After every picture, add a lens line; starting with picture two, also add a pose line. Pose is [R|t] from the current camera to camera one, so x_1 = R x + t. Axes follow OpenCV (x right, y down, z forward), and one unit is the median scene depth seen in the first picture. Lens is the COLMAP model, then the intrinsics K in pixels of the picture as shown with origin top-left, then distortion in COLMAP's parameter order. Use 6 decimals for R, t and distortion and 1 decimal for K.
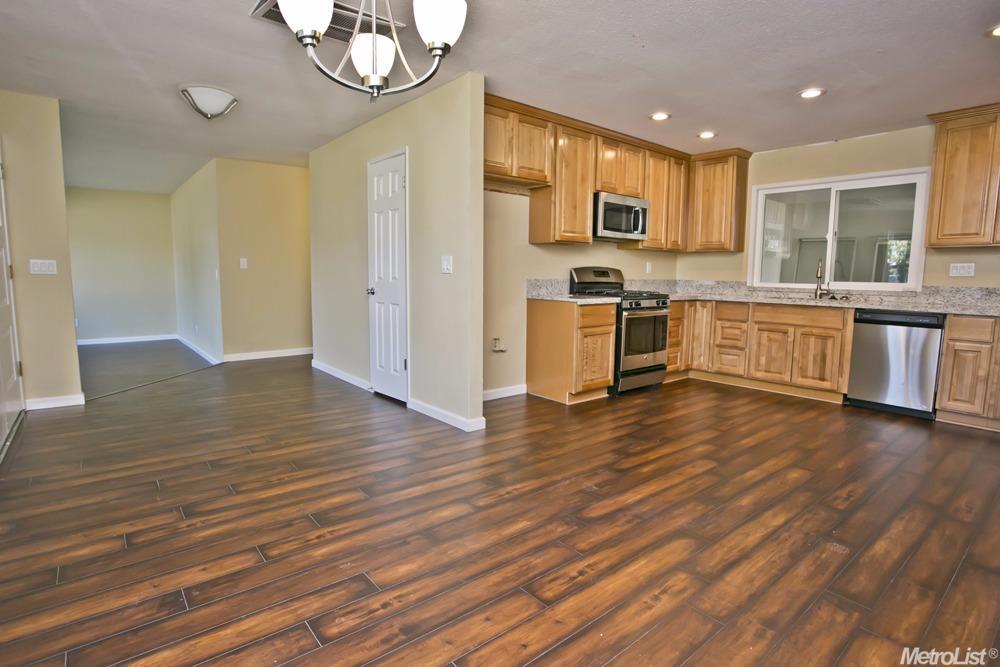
lens RADIAL K [[508.1, 0, 488.3], [0, 508.1, 333.2], [0, 0, 1]] dist [-0.080749, 0.031631]
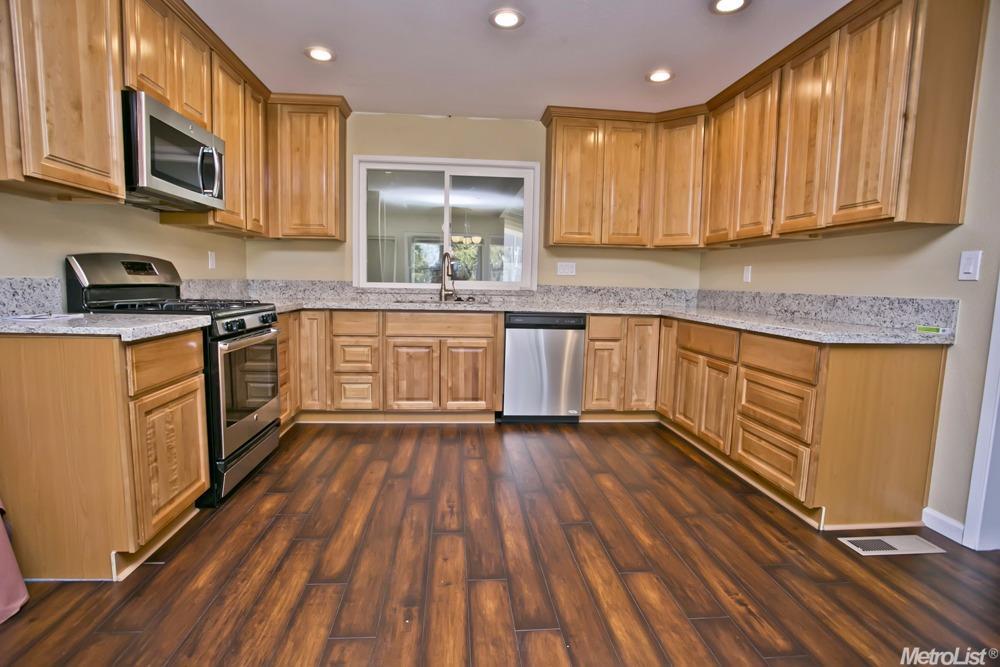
lens RADIAL K [[486.4, 0, 492.6], [0, 486.4, 331.3], [0, 0, 1]] dist [-0.077667, 0.038357]
pose [[0.558920, -0.083281, 0.825029, 0.028441], [0.081746, 0.995631, 0.045123, -0.051420], [-0.825182, 0.042223, 0.563286, 0.487249]]
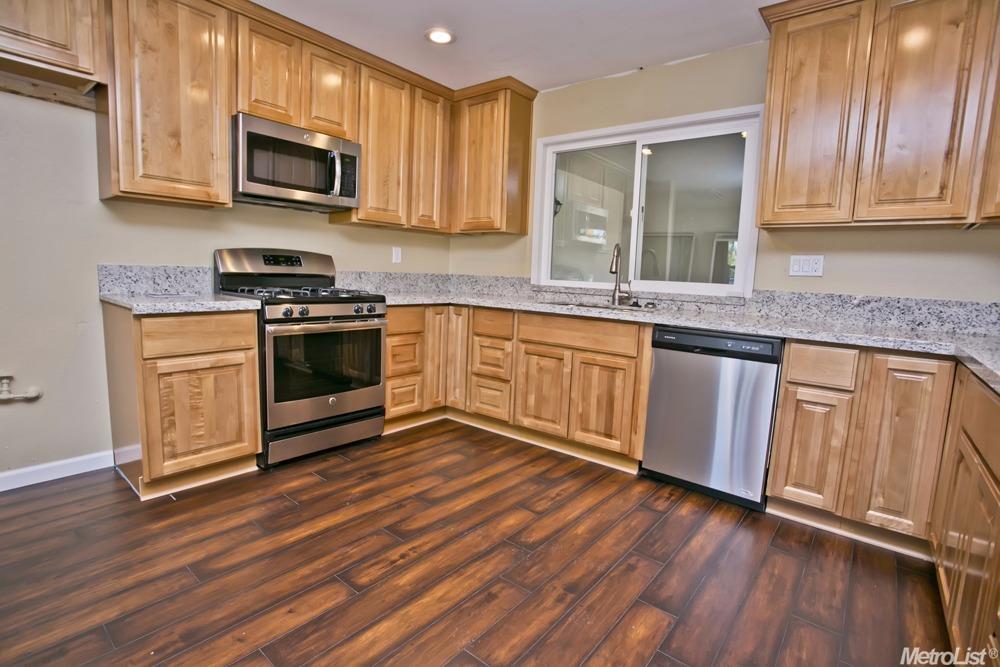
lens RADIAL K [[485.5, 0, 493.4], [0, 485.5, 332.2], [0, 0, 1]] dist [-0.072389, 0.031128]
pose [[0.978593, 0.003891, 0.205770, 0.389610], [-0.005900, 0.999941, 0.009150, -0.040379], [-0.205722, -0.010168, 0.978558, 0.412875]]
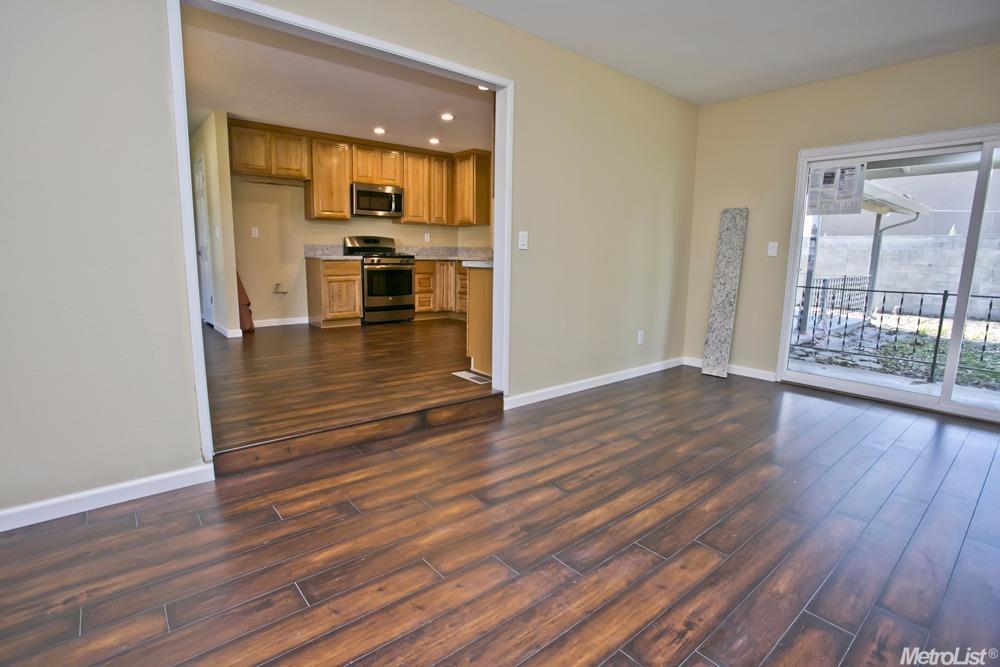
lens RADIAL K [[486.4, 0, 492.6], [0, 486.4, 331.3], [0, 0, 1]] dist [-0.077667, 0.038357]
pose [[0.999951, 0.005150, 0.008407, 0.604031], [-0.005491, 0.999145, 0.040977, 0.084061], [-0.008189, -0.041021, 0.999125, -0.390992]]
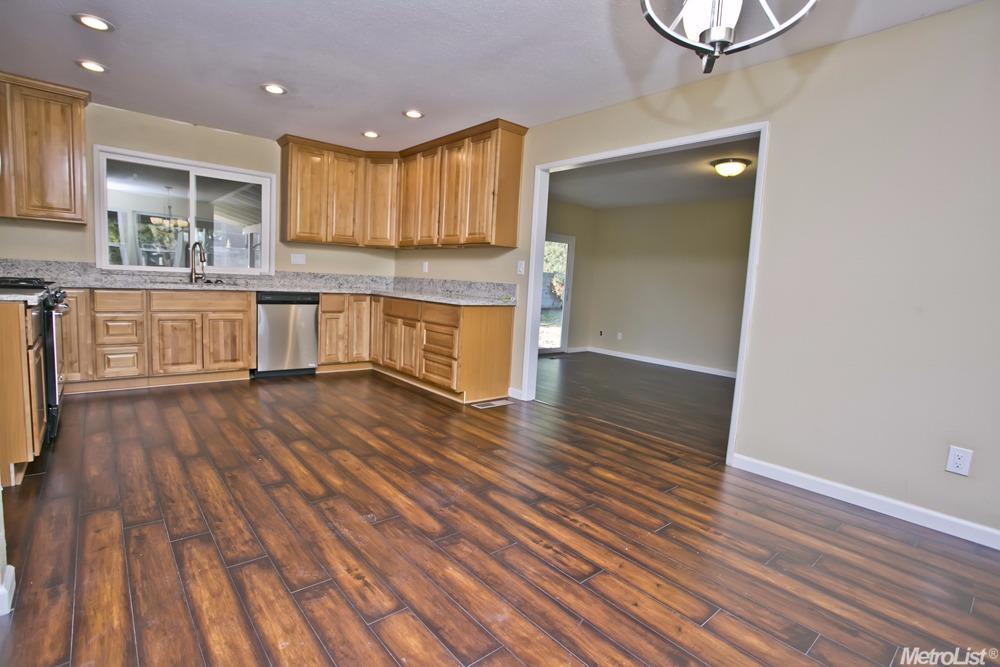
lens RADIAL K [[485.5, 0, 493.4], [0, 485.5, 332.2], [0, 0, 1]] dist [-0.072389, 0.031128]
pose [[-0.025277, -0.120822, 0.992352, -0.320416], [0.065002, 0.990370, 0.122237, -0.051024], [-0.997565, 0.067595, -0.017180, 0.440300]]
